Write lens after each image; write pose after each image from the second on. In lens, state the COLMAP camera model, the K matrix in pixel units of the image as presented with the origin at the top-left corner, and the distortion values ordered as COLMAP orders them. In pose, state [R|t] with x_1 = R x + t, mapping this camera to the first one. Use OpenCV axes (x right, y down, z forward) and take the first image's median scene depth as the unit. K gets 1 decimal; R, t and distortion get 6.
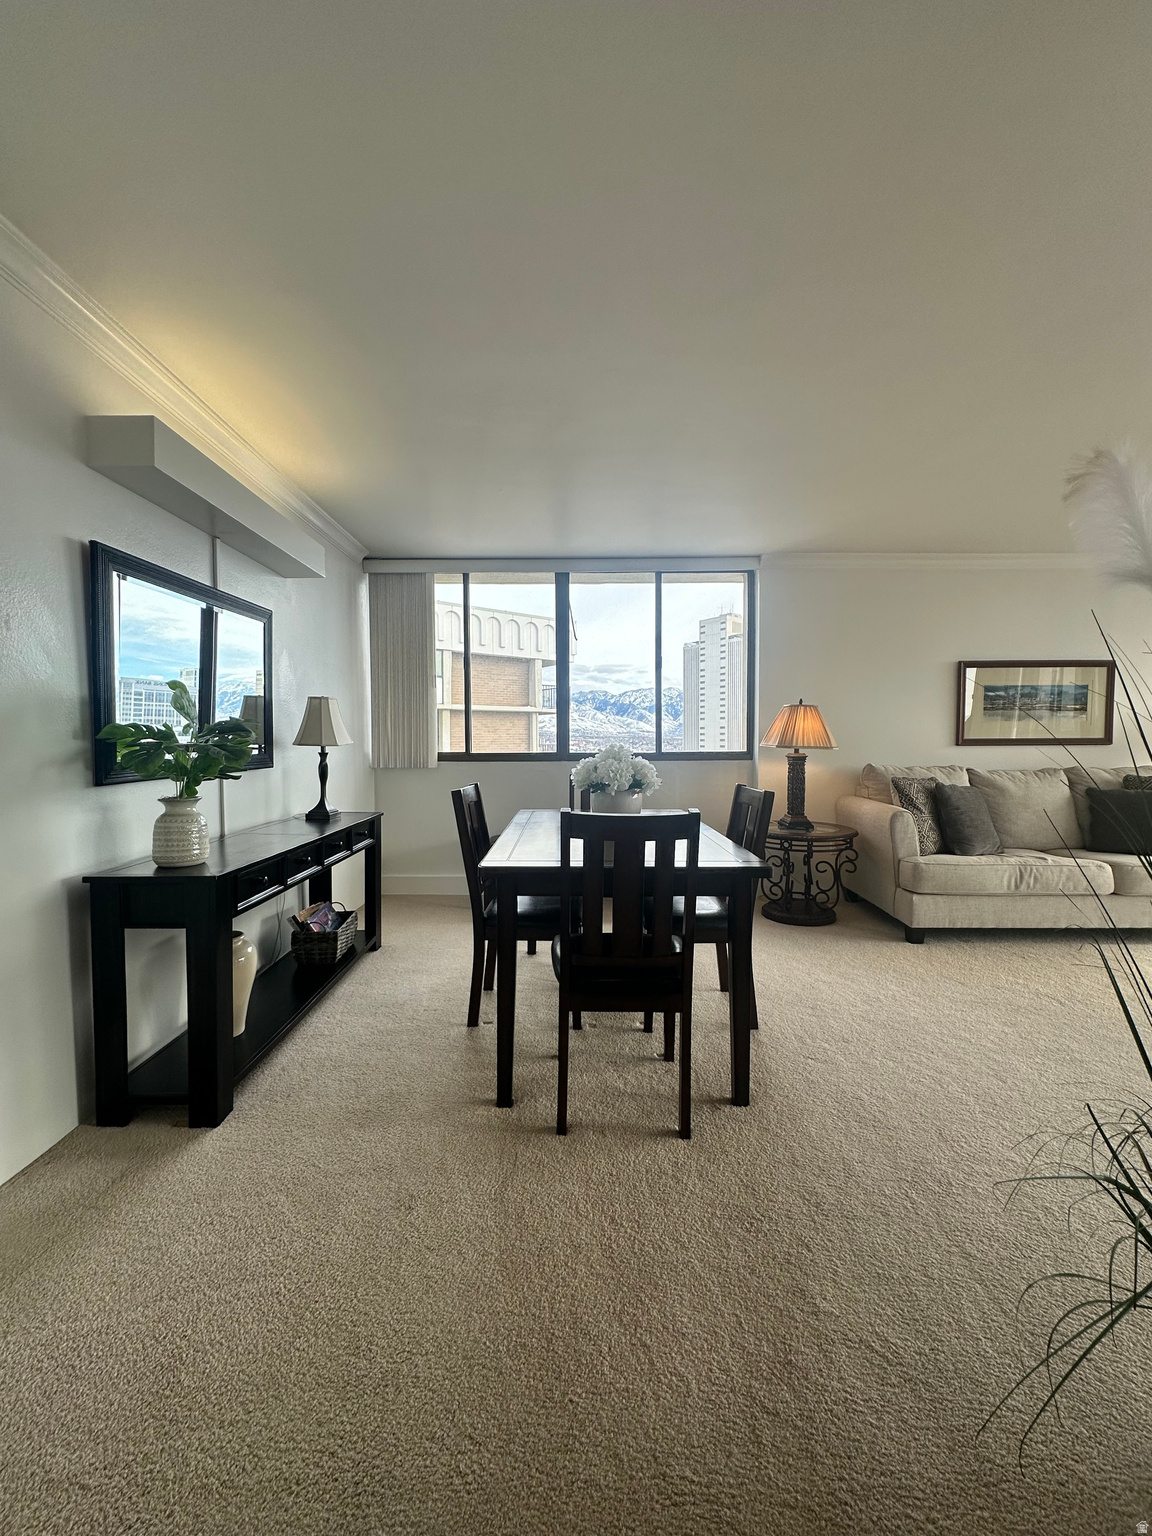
lens RADIAL K [[616.0, 0, 571.2], [0, 616.0, 767.4], [0, 0, 1]] dist [0.000701, 0.000251]
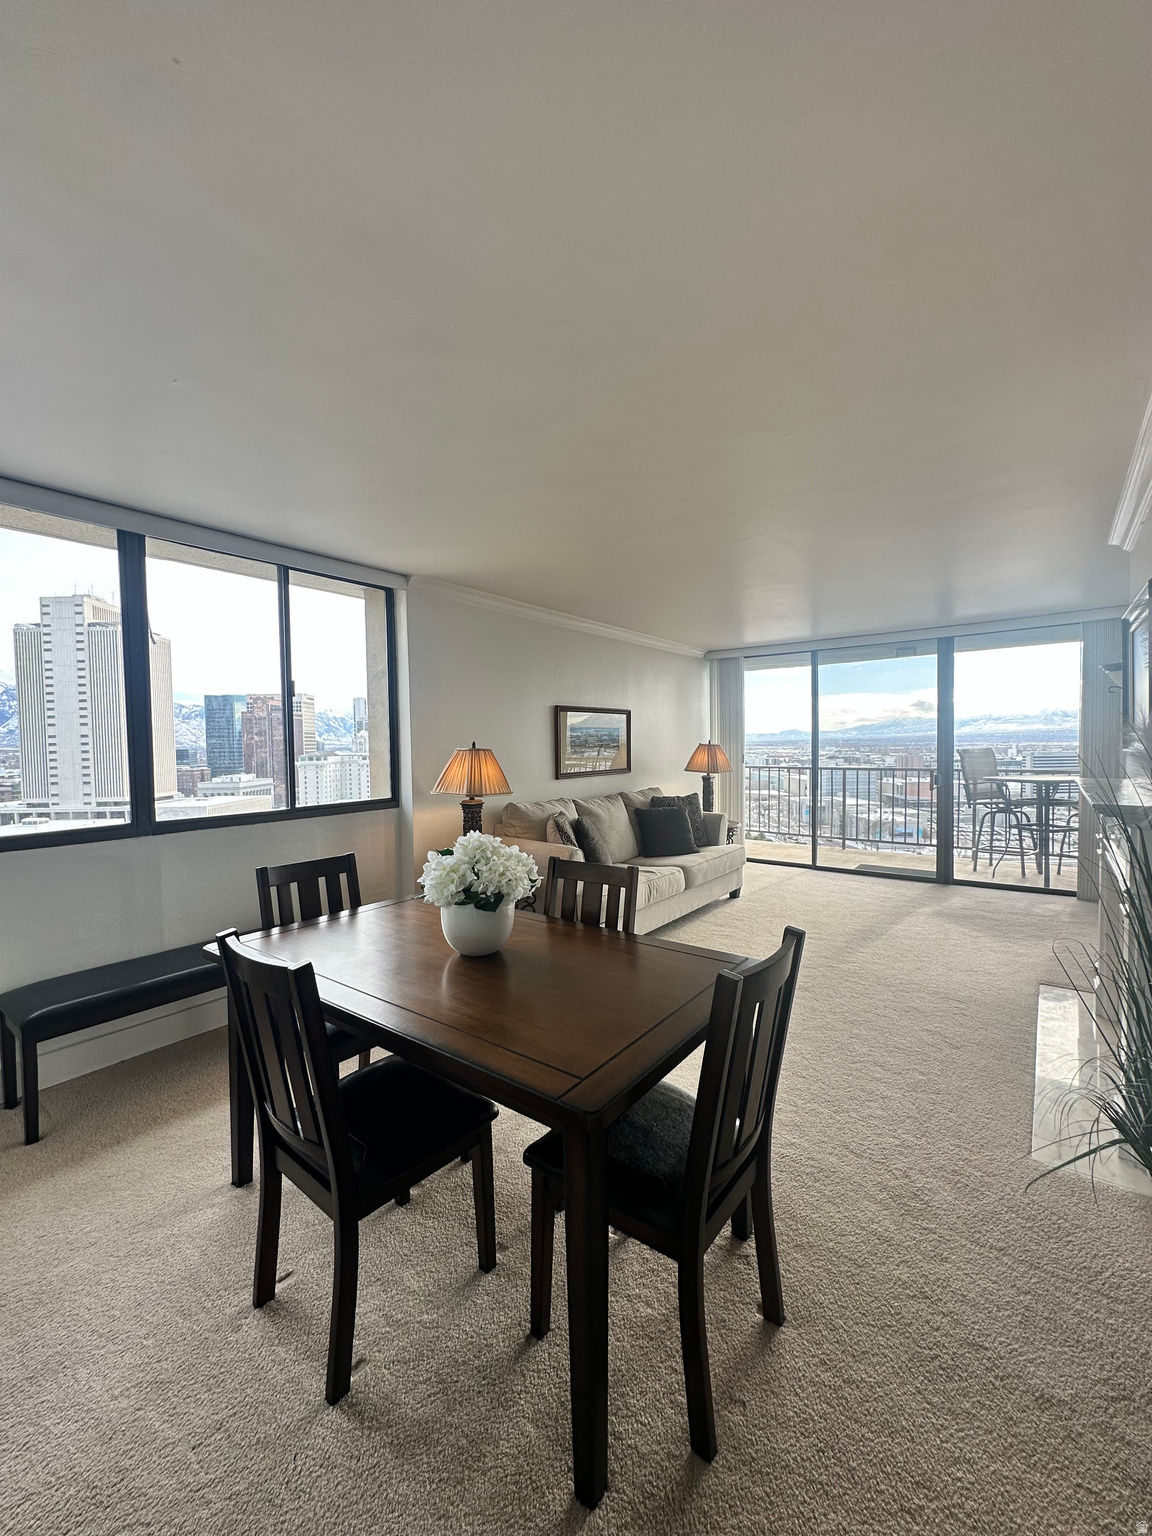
lens RADIAL K [[616.0, 0, 571.2], [0, 616.0, 767.4], [0, 0, 1]] dist [0.000701, 0.000251]
pose [[0.604348, -0.038525, 0.795788, -0.261787], [0.048069, 0.998774, 0.011847, -0.071092], [-0.795269, 0.031093, 0.605459, 0.296366]]
